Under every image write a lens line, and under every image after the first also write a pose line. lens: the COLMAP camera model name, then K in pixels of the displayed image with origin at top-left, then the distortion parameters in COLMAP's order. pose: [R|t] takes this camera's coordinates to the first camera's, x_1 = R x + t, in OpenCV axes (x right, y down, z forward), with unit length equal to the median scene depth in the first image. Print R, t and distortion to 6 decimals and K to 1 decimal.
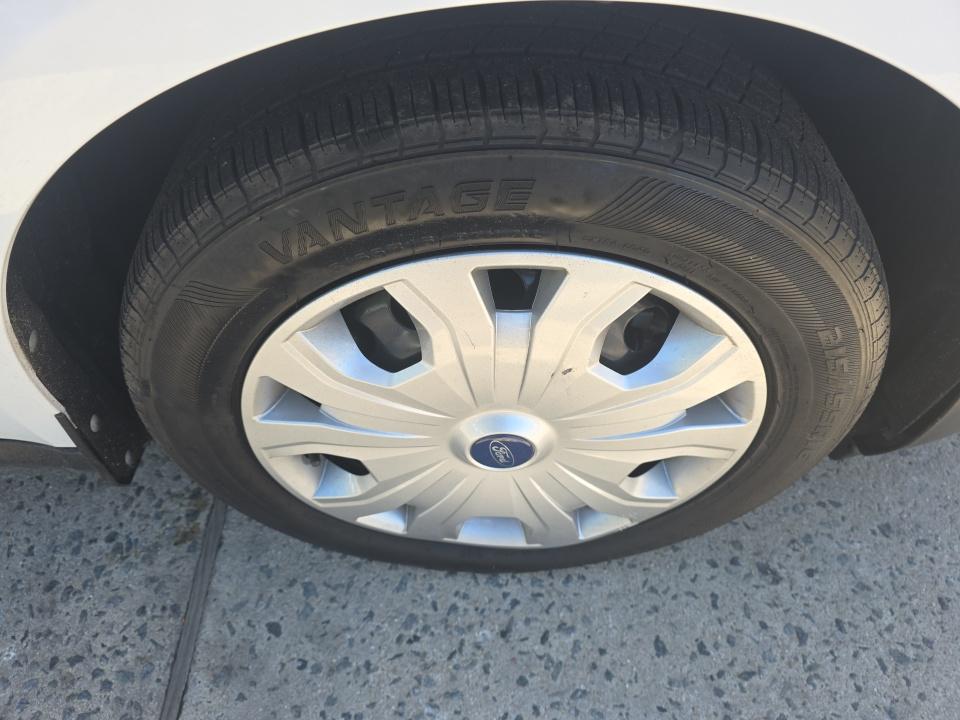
lens RADIAL K [[655.8, 0, 480.0], [0, 655.8, 360.0], [0, 0, 1]] dist [0.008386, 0.001979]
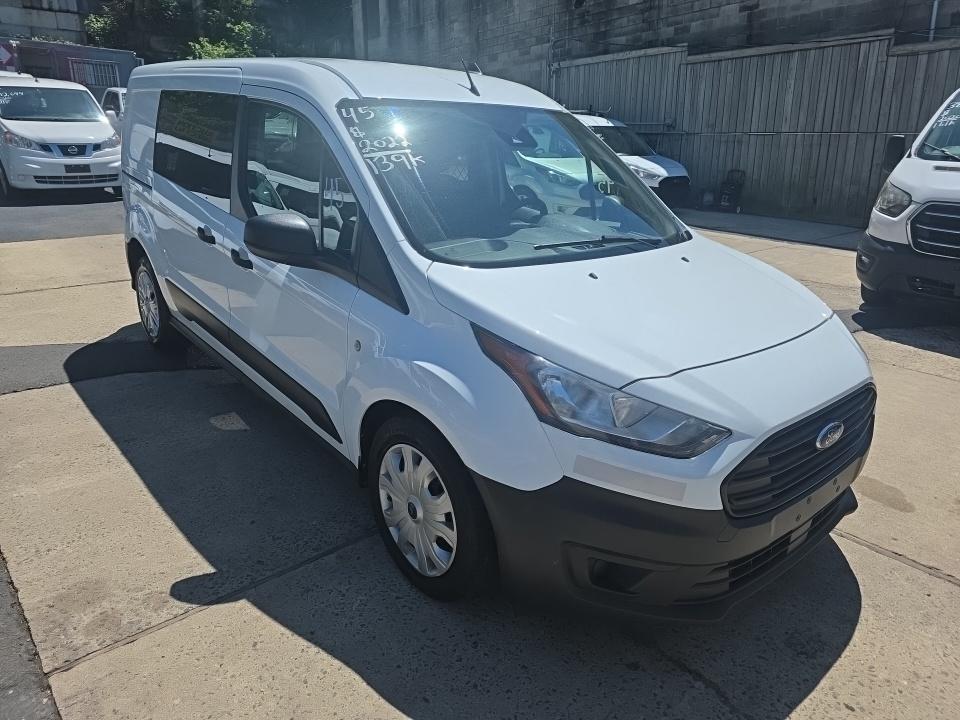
lens RADIAL K [[655.8, 0, 480.0], [0, 655.8, 360.0], [0, 0, 1]] dist [0.008386, 0.001979]
pose [[0.630192, 0.272668, -0.726987, 2.154369], [-0.621892, 0.737851, -0.262347, 0.190402], [0.464875, 0.617437, 0.634558, -1.332682]]
